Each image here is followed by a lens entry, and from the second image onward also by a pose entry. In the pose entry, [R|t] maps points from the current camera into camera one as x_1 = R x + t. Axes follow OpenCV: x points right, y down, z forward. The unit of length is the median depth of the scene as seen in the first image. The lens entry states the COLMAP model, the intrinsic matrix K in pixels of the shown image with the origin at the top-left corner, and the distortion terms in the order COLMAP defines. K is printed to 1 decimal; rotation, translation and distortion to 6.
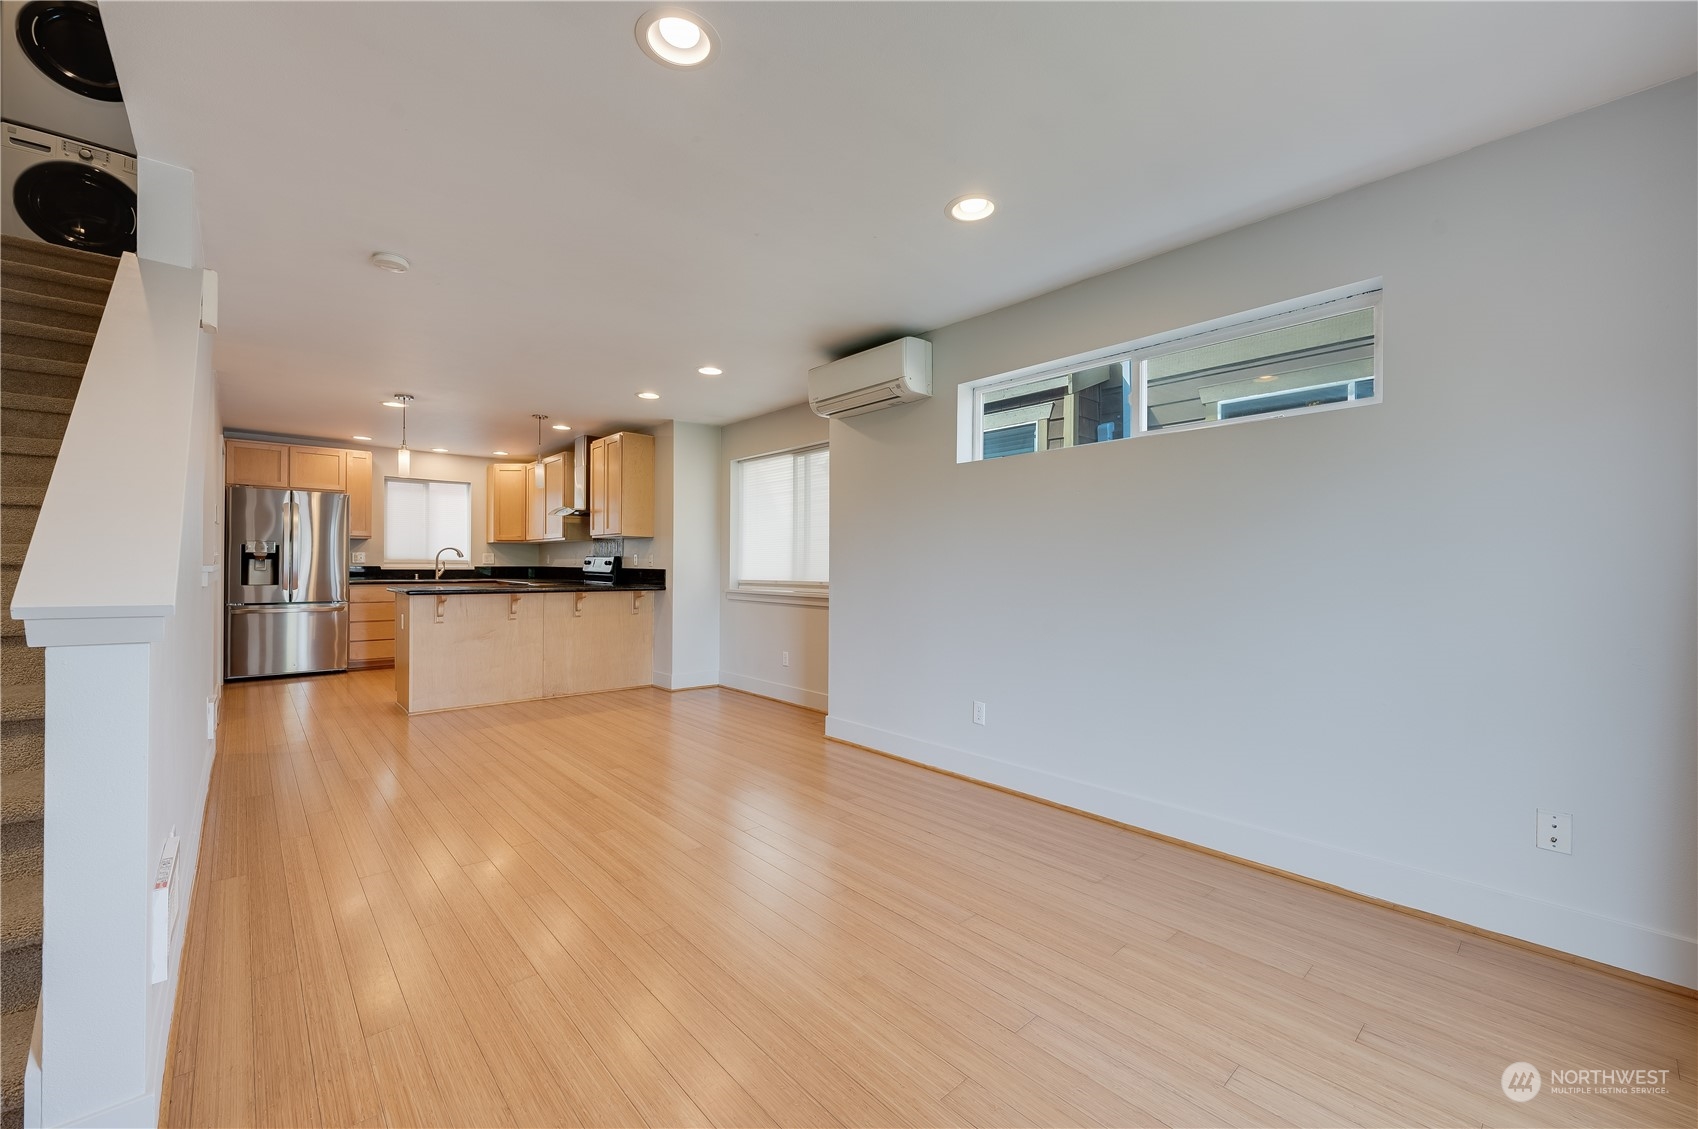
lens RADIAL K [[675.2, 0, 852.5], [0, 675.2, 562.5], [0, 0, 1]] dist [-0.000871, -0.000262]
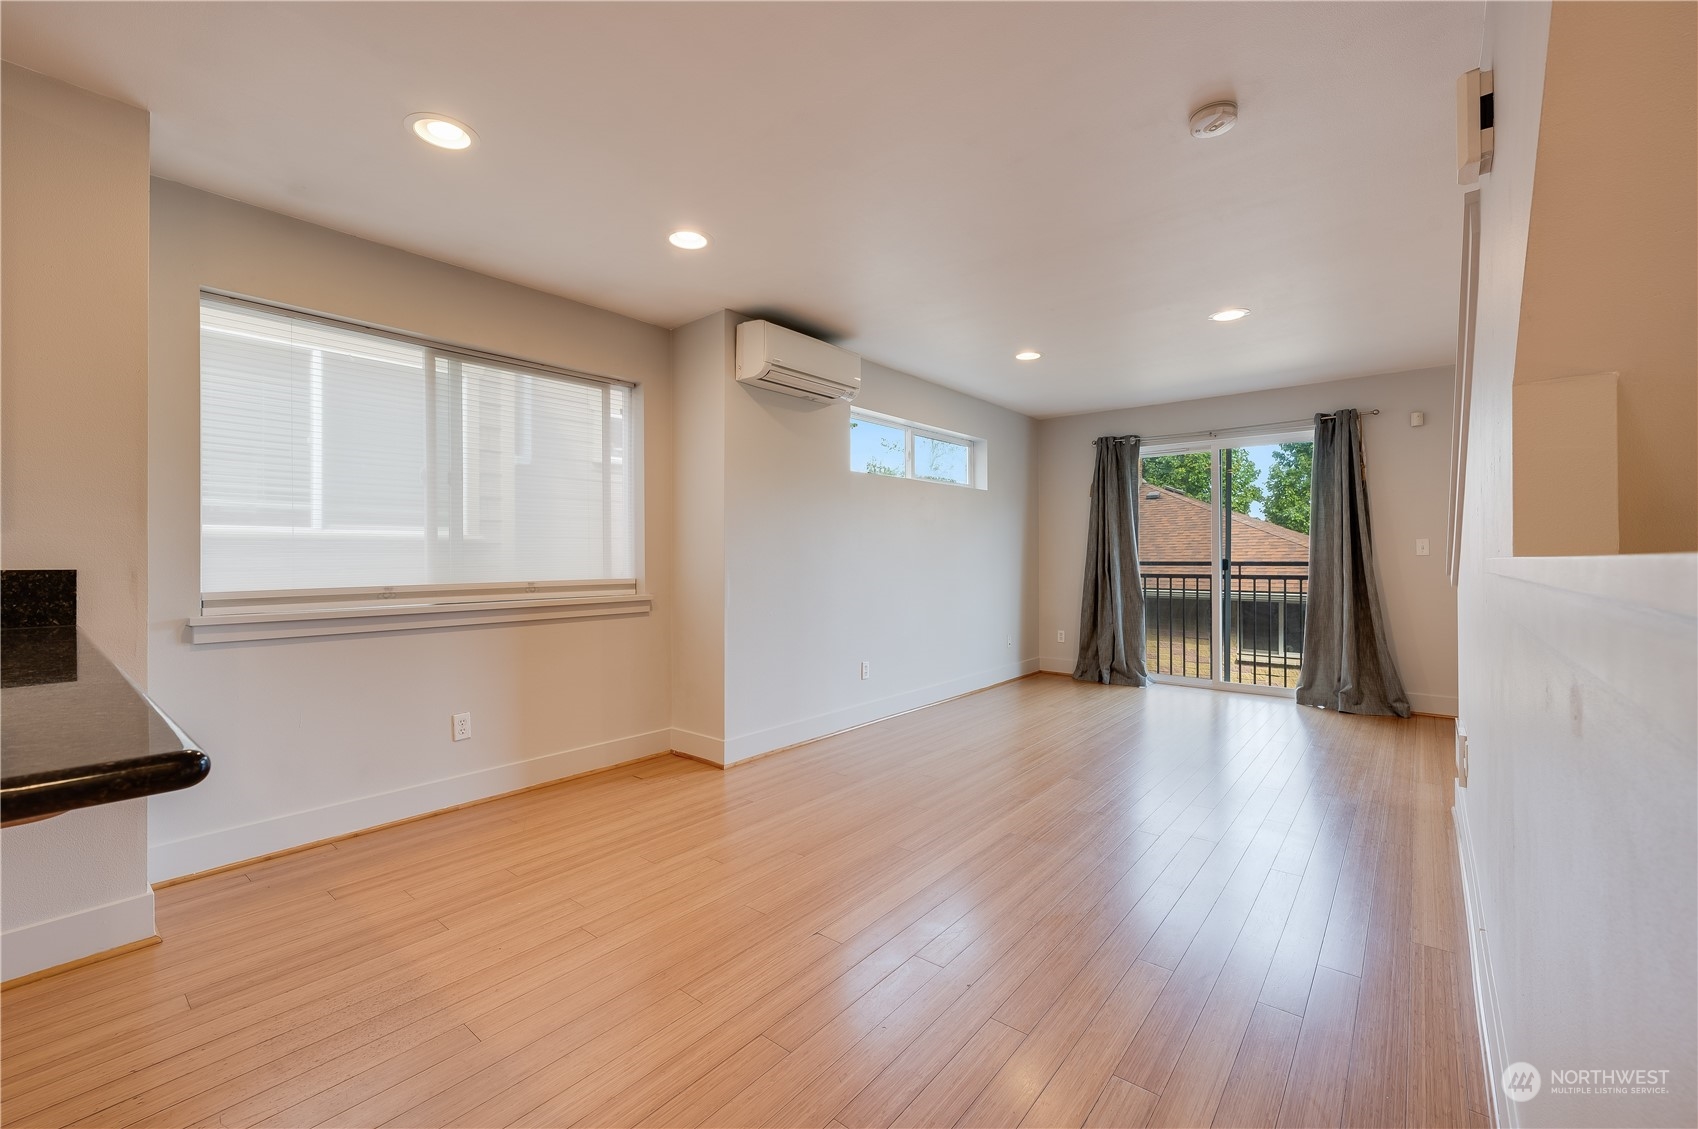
lens RADIAL K [[696.7, 0, 847.1], [0, 696.7, 549.7], [0, 0, 1]] dist [-0.000039, 0.000004]
pose [[-0.145290, 0.005043, 0.989376, -0.579539], [-0.003832, 0.999977, -0.005660, 0.000997], [-0.989382, -0.004614, -0.145267, 0.638106]]
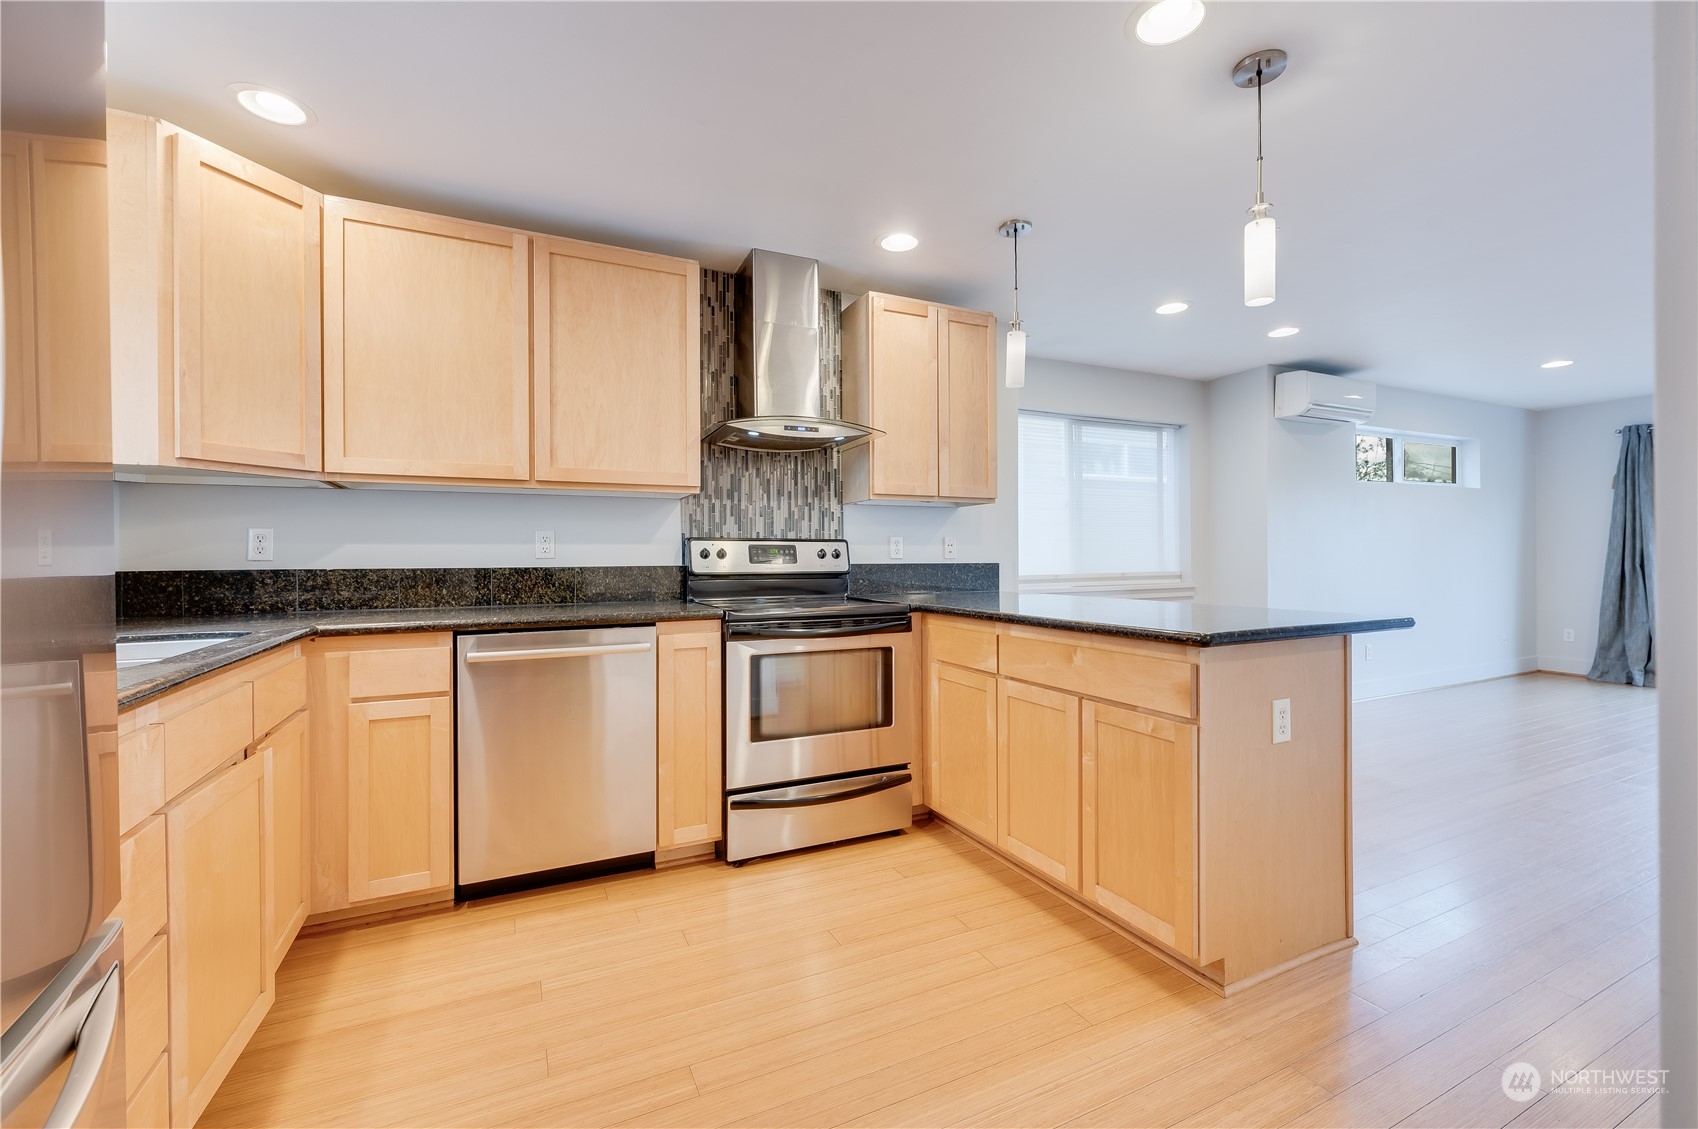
lens RADIAL K [[702.1, 0, 850.1], [0, 702.1, 556.7], [0, 0, 1]] dist [0.001217, 0.000288]
pose [[0.279513, -0.007127, 0.960116, -0.835709], [0.004925, 0.999970, 0.005989, -0.000285], [-0.960129, 0.003055, 0.279539, 0.863213]]
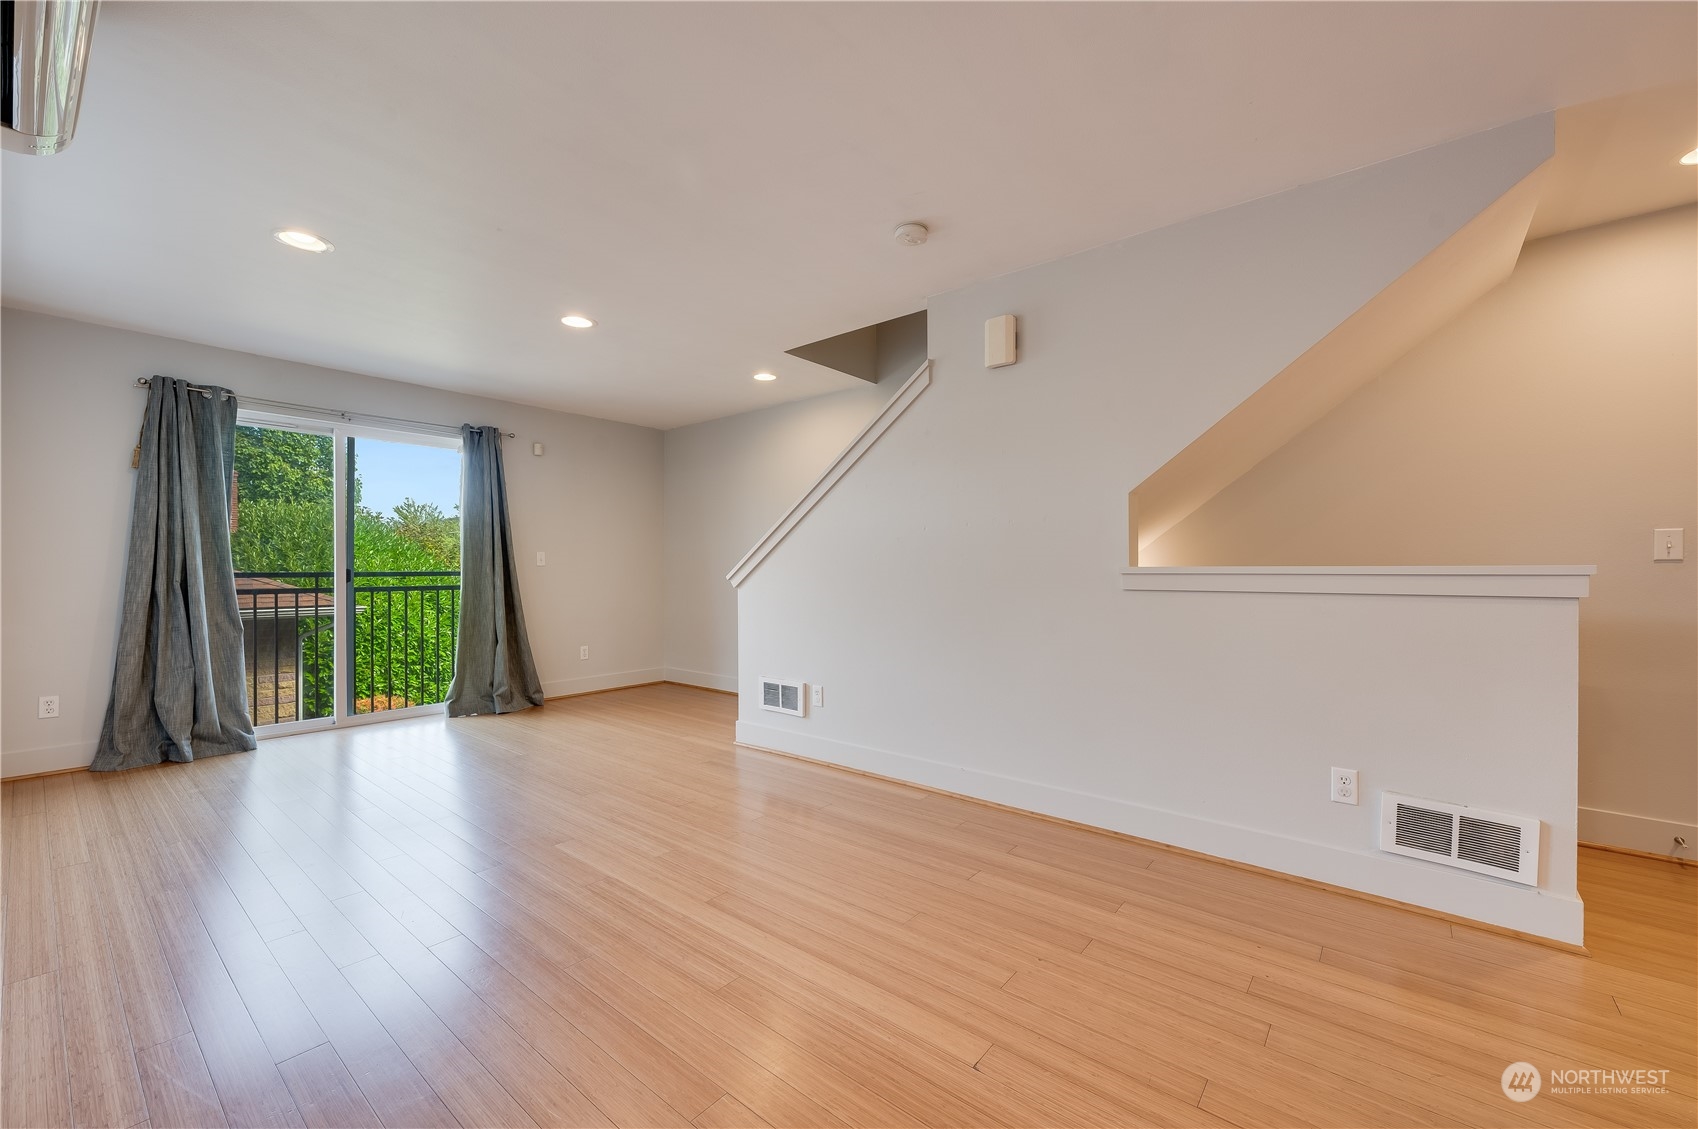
lens RADIAL K [[675.2, 0, 852.5], [0, 675.2, 562.5], [0, 0, 1]] dist [-0.000871, -0.000262]
pose [[-0.988515, -0.009632, -0.150818, -0.200613], [-0.007558, 0.999869, -0.014317, 0.005580], [0.150936, -0.013013, -0.988458, 0.818262]]
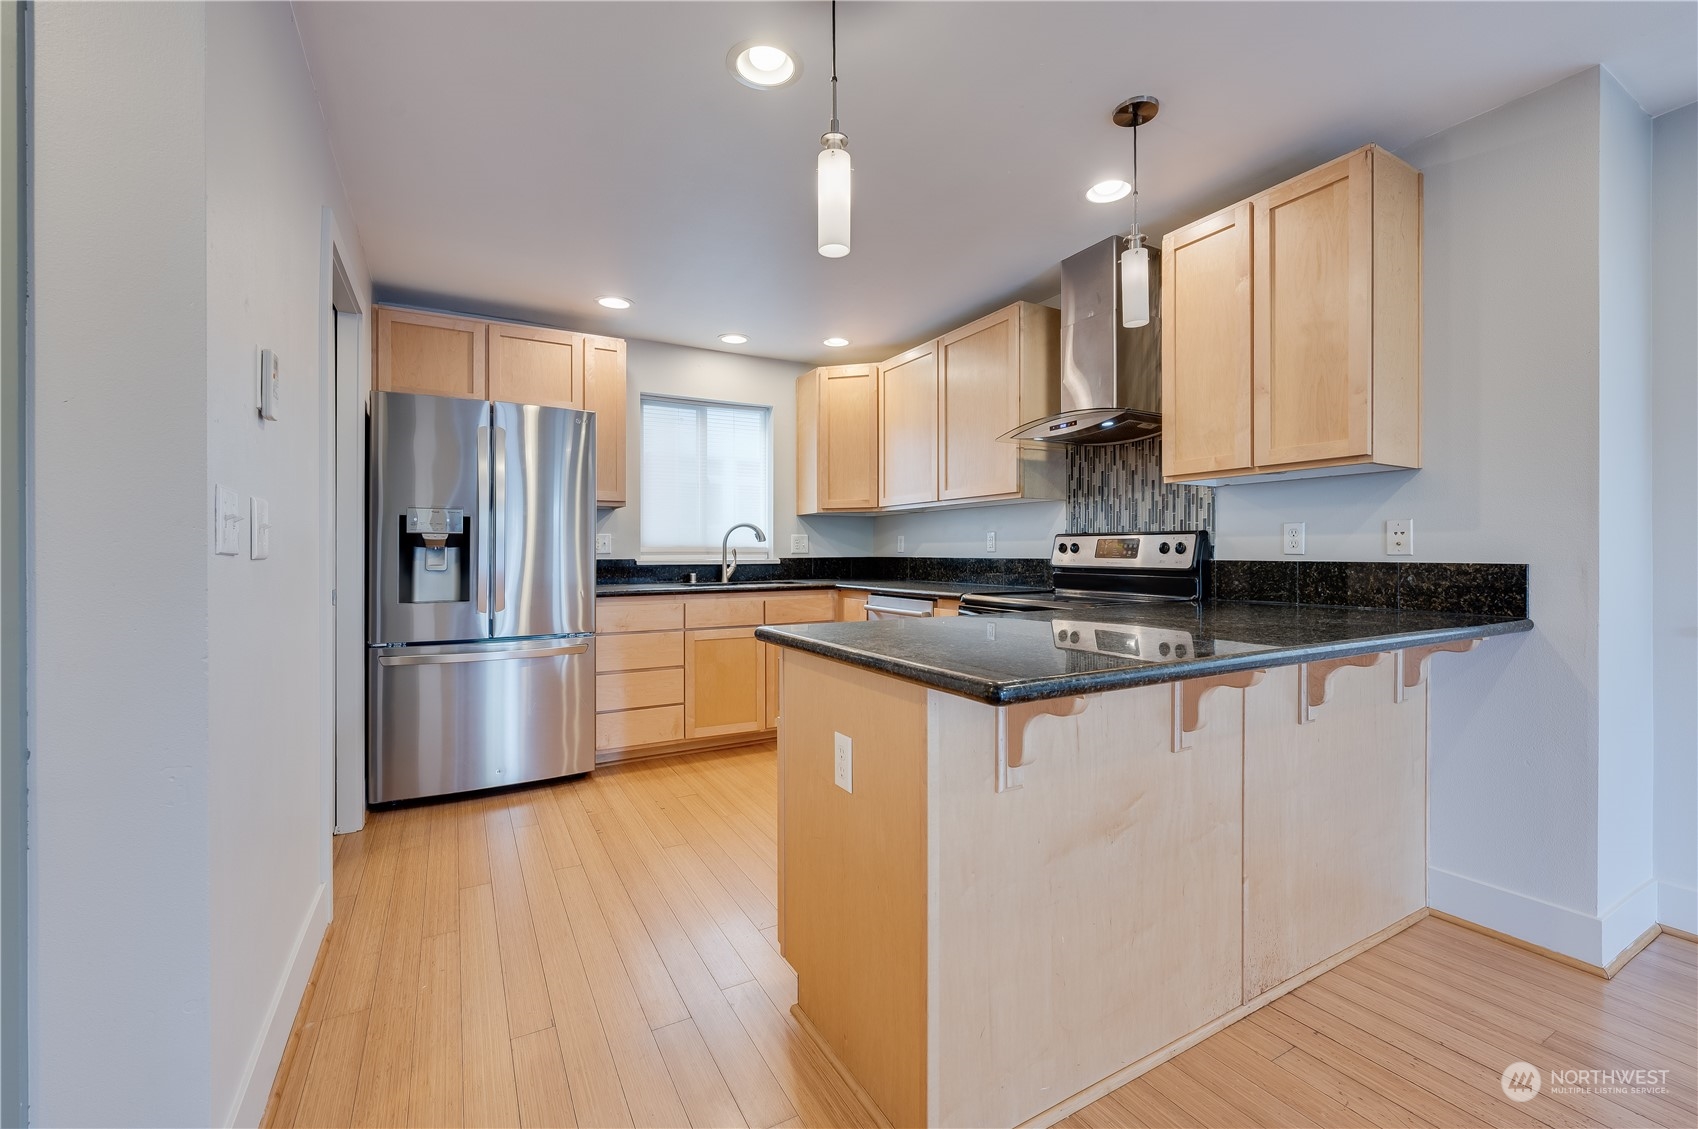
lens RADIAL K [[696.7, 0, 847.1], [0, 696.7, 549.7], [0, 0, 1]] dist [-0.000039, 0.000004]
pose [[0.975871, -0.009214, -0.218154, -0.468460], [0.009002, 0.999958, -0.001964, 0.000688], [0.218163, -0.000047, 0.975912, 0.560181]]
